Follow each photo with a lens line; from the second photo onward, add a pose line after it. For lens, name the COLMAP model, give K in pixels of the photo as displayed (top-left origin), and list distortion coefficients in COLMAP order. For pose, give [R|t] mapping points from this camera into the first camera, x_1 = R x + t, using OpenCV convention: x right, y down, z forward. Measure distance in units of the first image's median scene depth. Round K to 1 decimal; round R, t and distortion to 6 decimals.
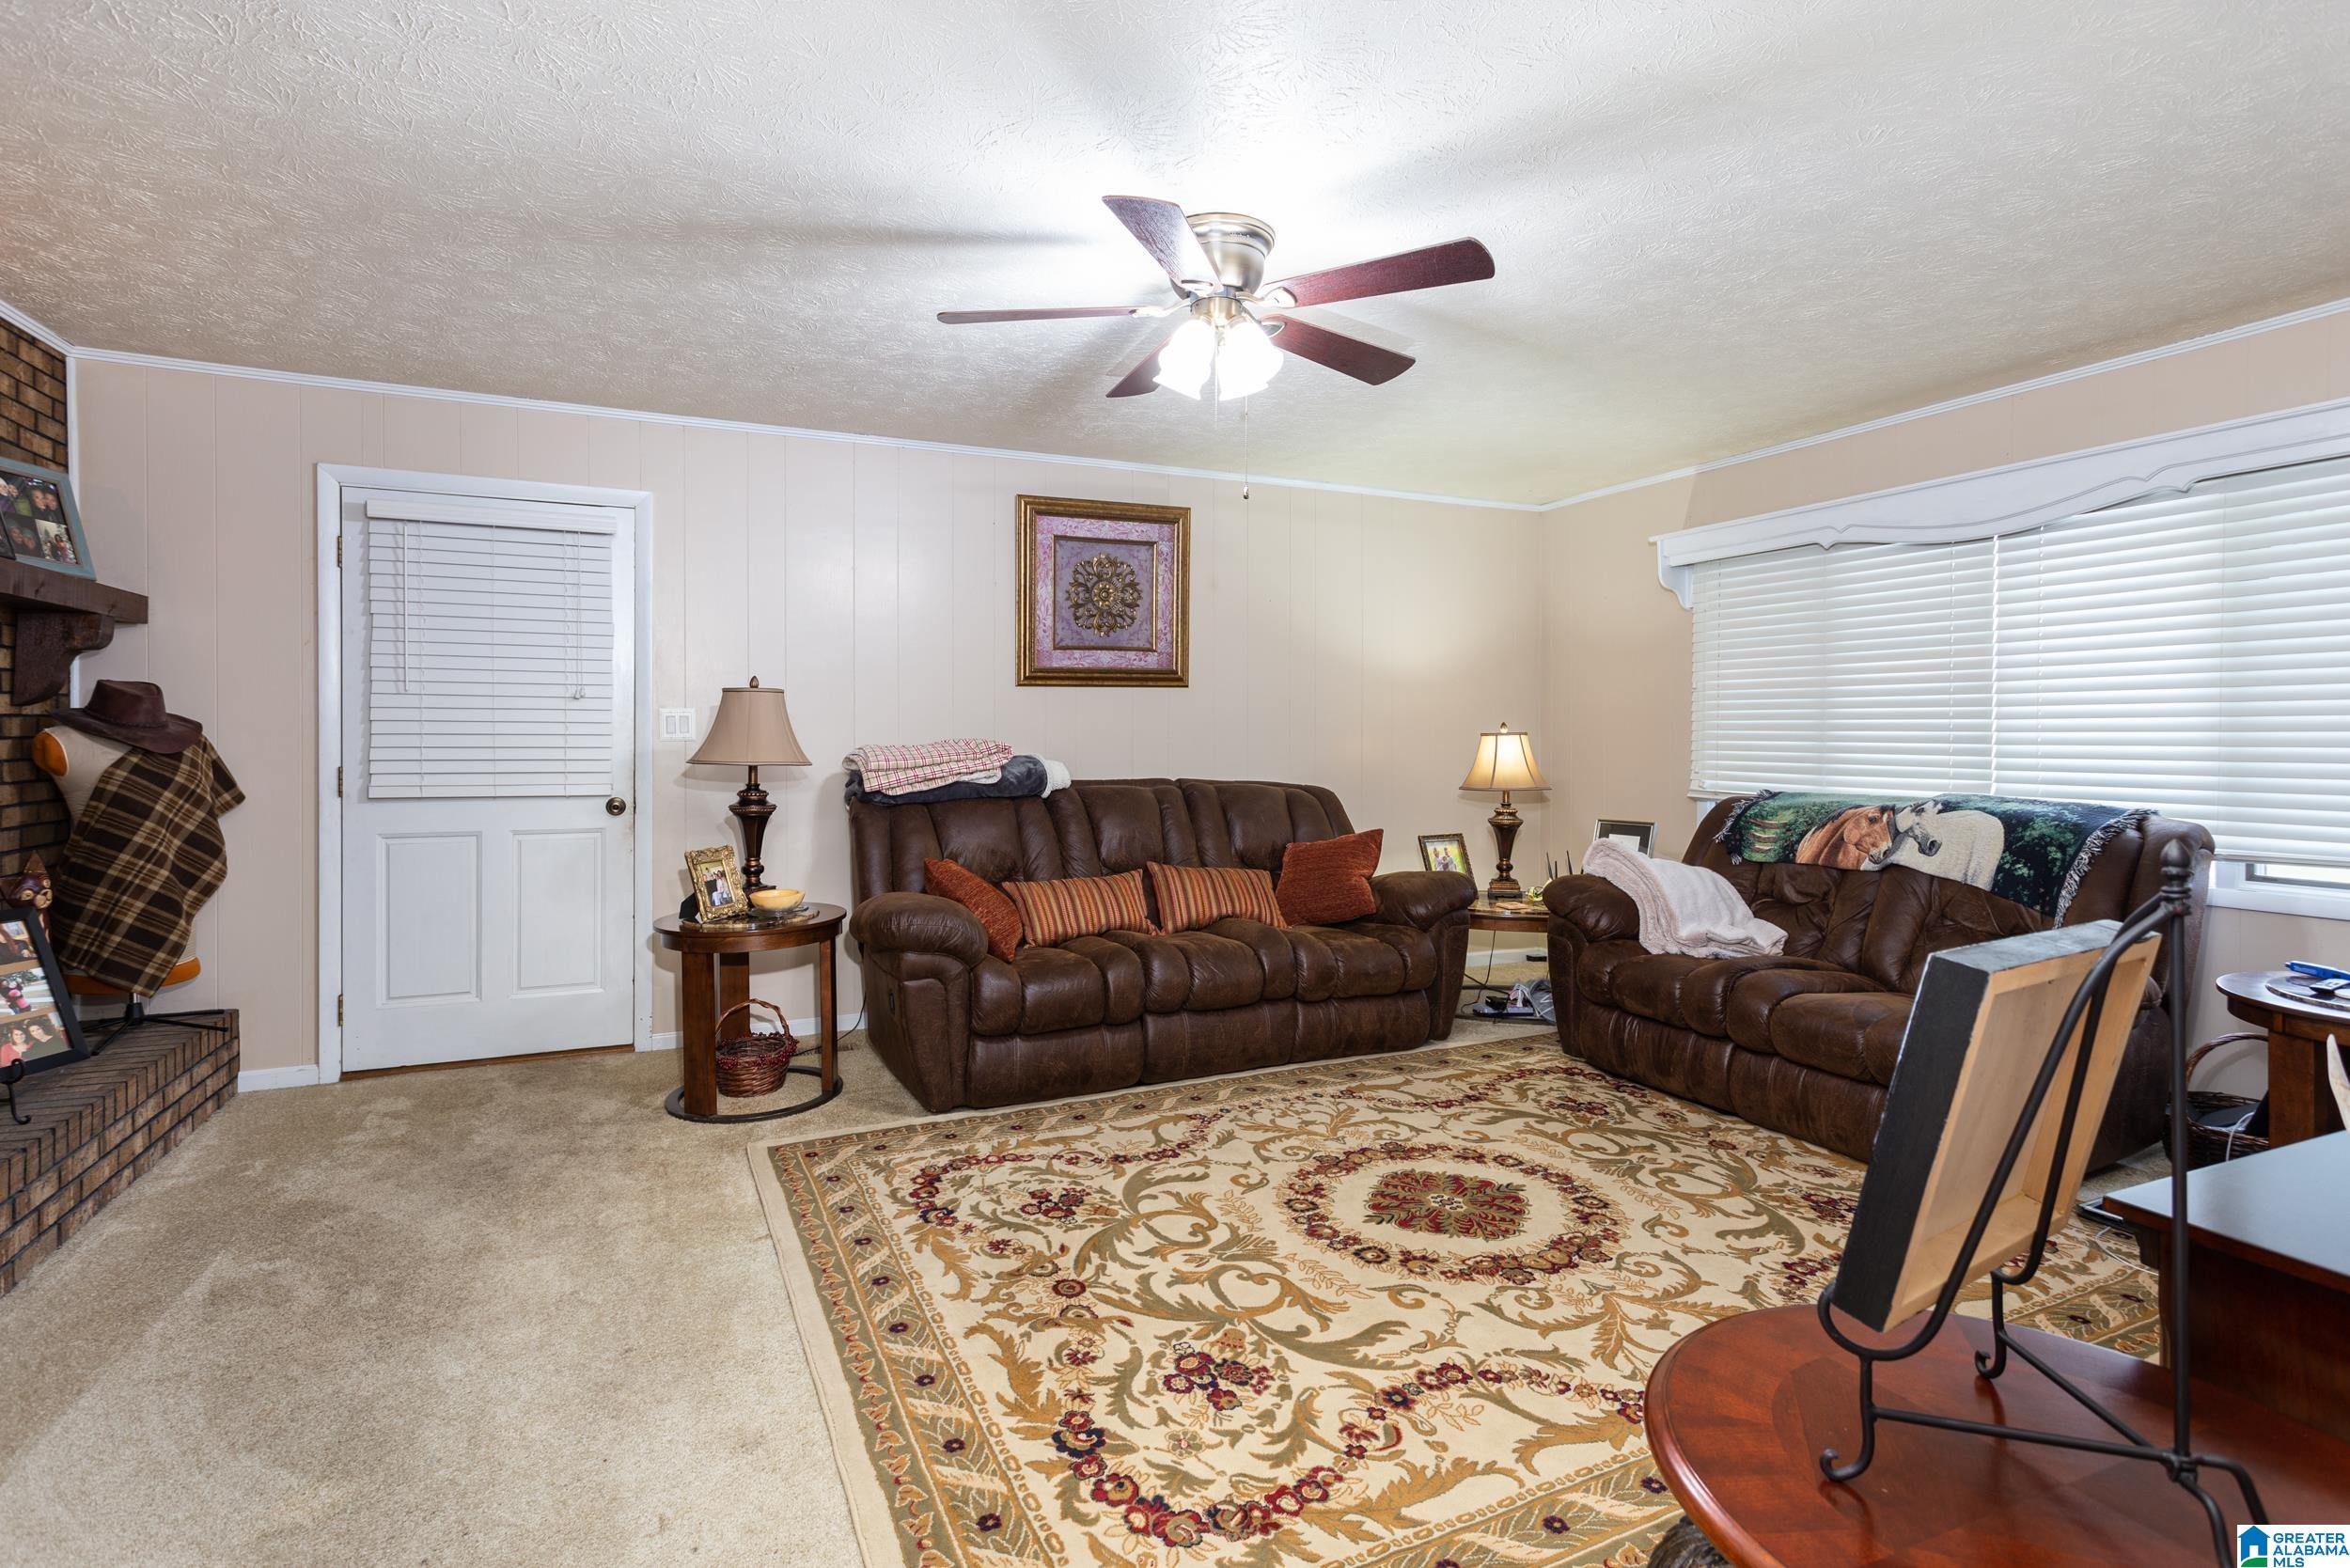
lens RADIAL K [[1160.3, 0, 1170.6], [0, 1160.3, 729.7], [0, 0, 1]] dist [0.001141, 0.000233]
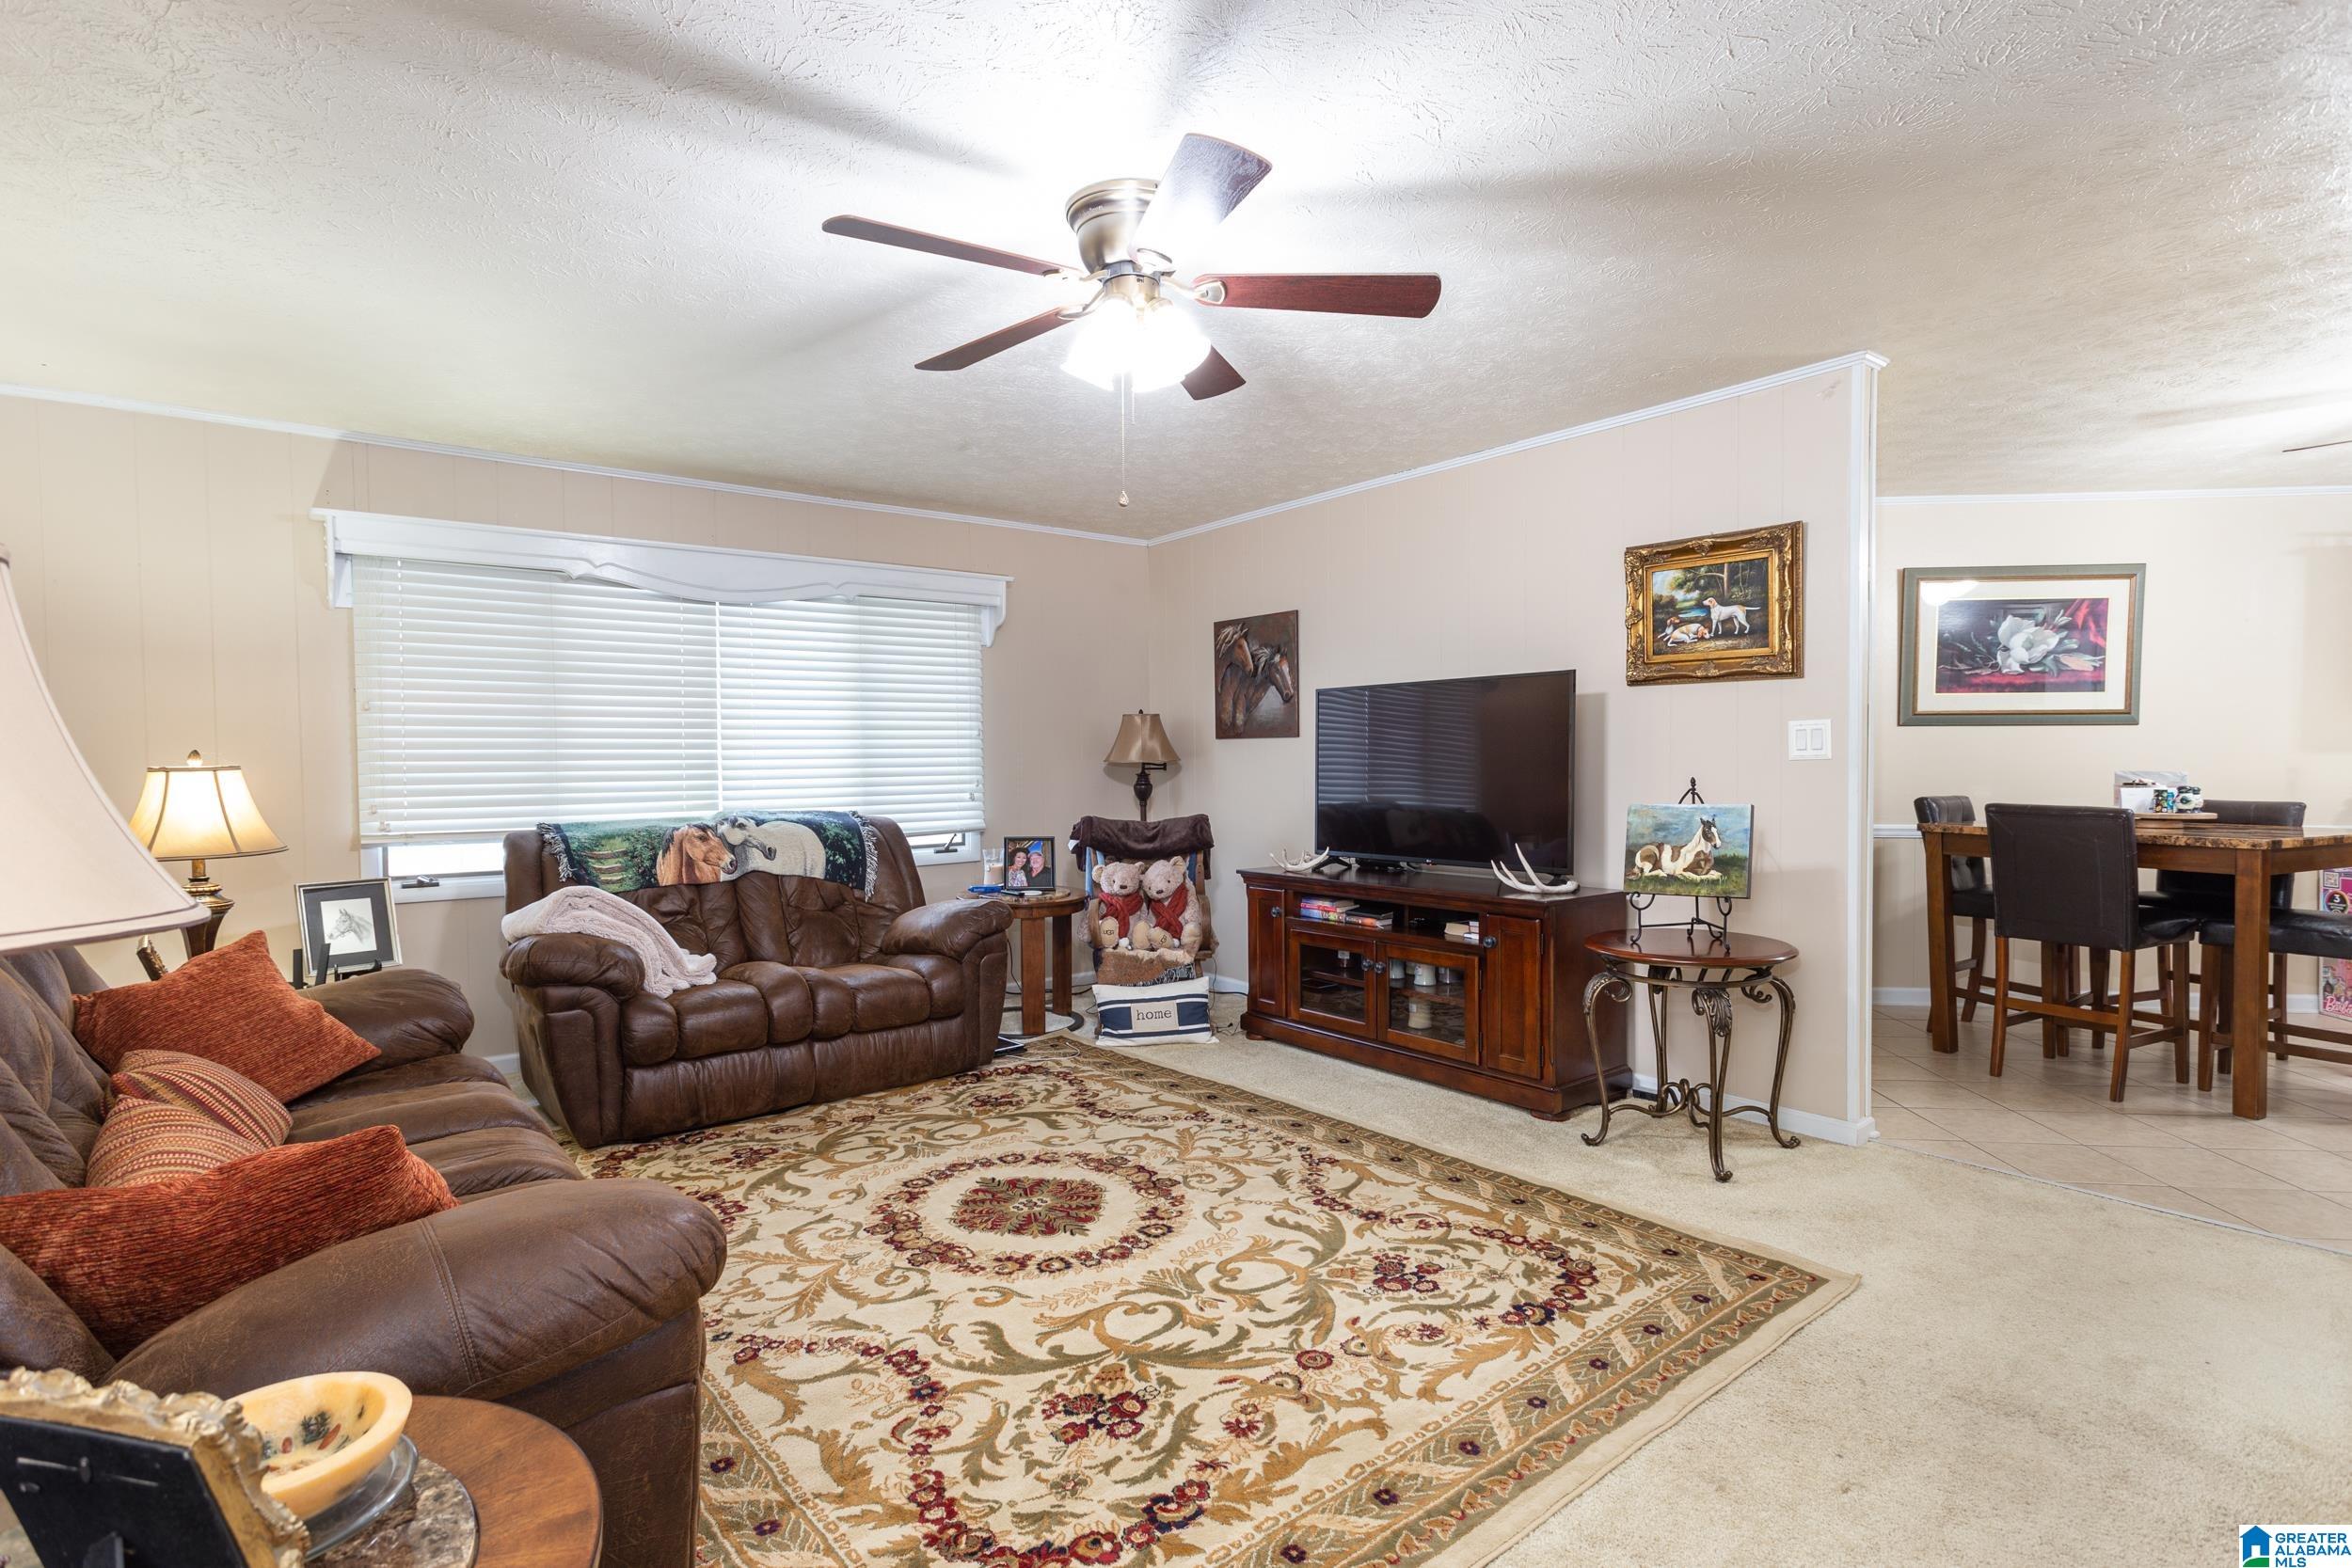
lens RADIAL K [[1123.3, 0, 1176.0], [0, 1123.3, 784.0], [0, 0, 1]] dist [0.000838, 0.000371]
pose [[-0.240349, -0.022603, 0.970423, -0.852719], [0.007386, 0.999657, 0.025113, 0.001407], [-0.970658, 0.013204, -0.240099, 1.224328]]
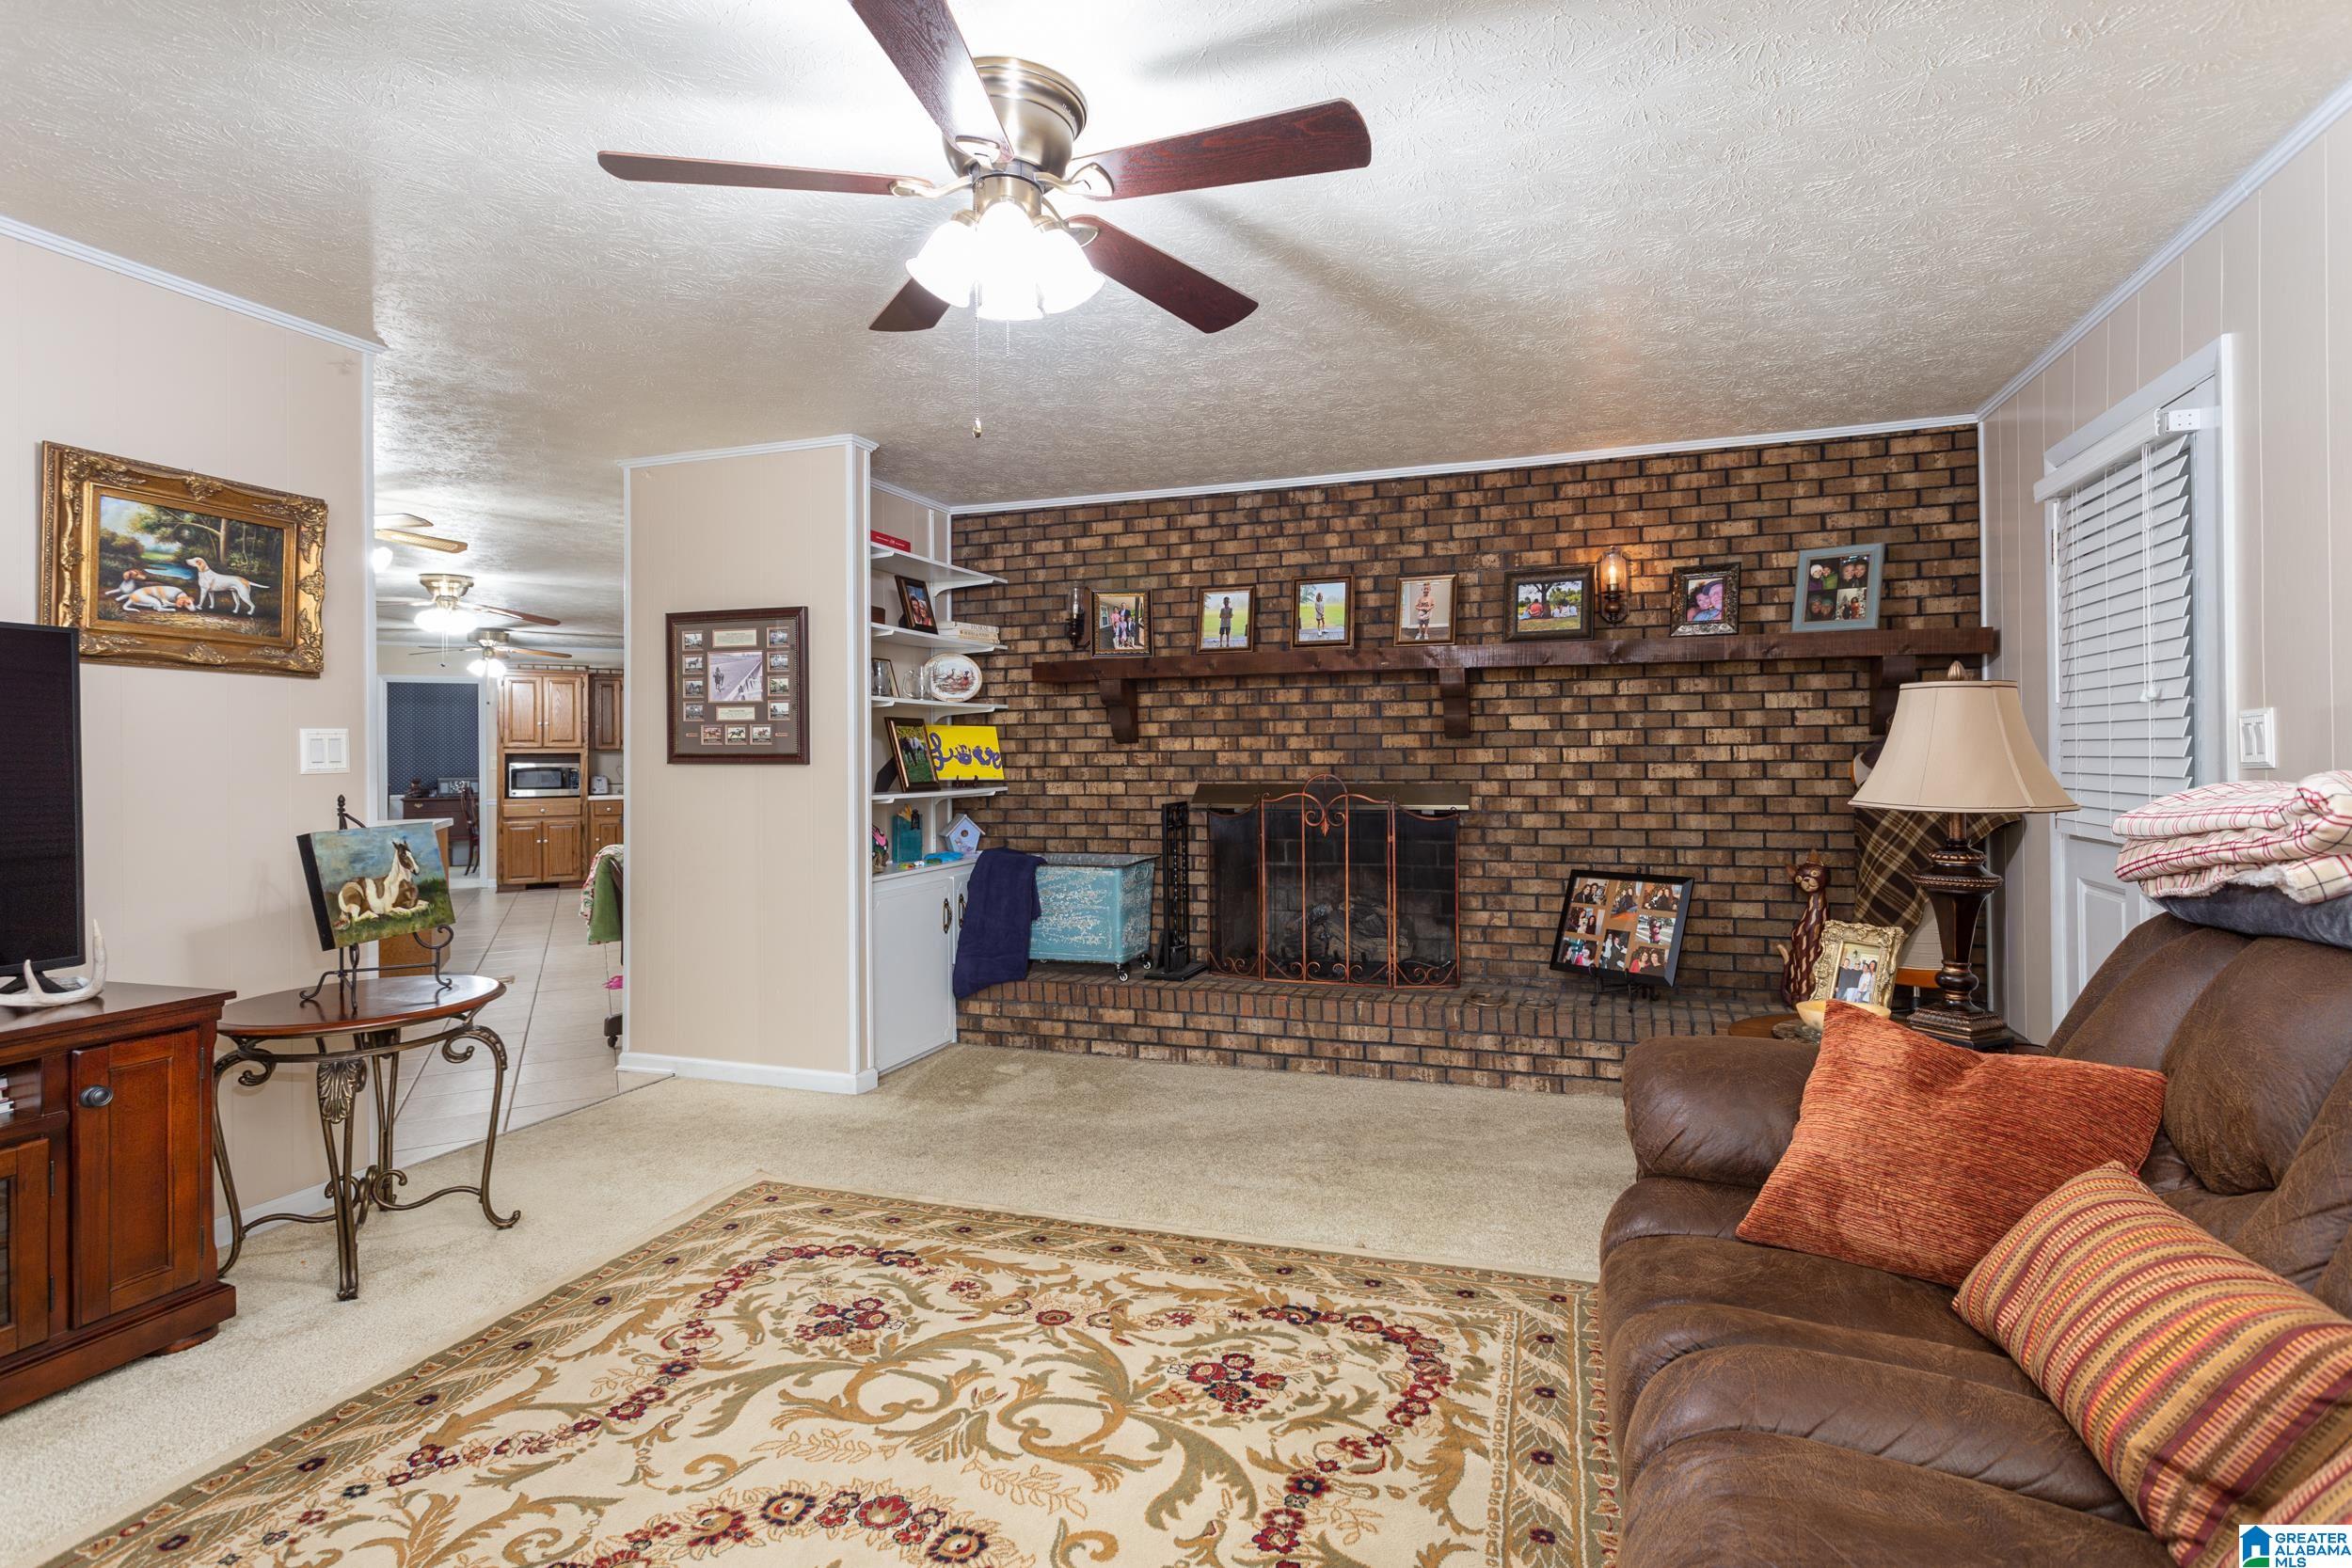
lens RADIAL K [[1137.1, 0, 1203.7], [0, 1137.1, 749.1], [0, 0, 1]] dist [0.002180, 0.000202]
pose [[-0.684737, -0.004207, -0.728779, 0.500290], [0.006466, 0.999909, -0.011847, 0.005948], [0.728762, -0.012824, -0.684647, 1.645855]]
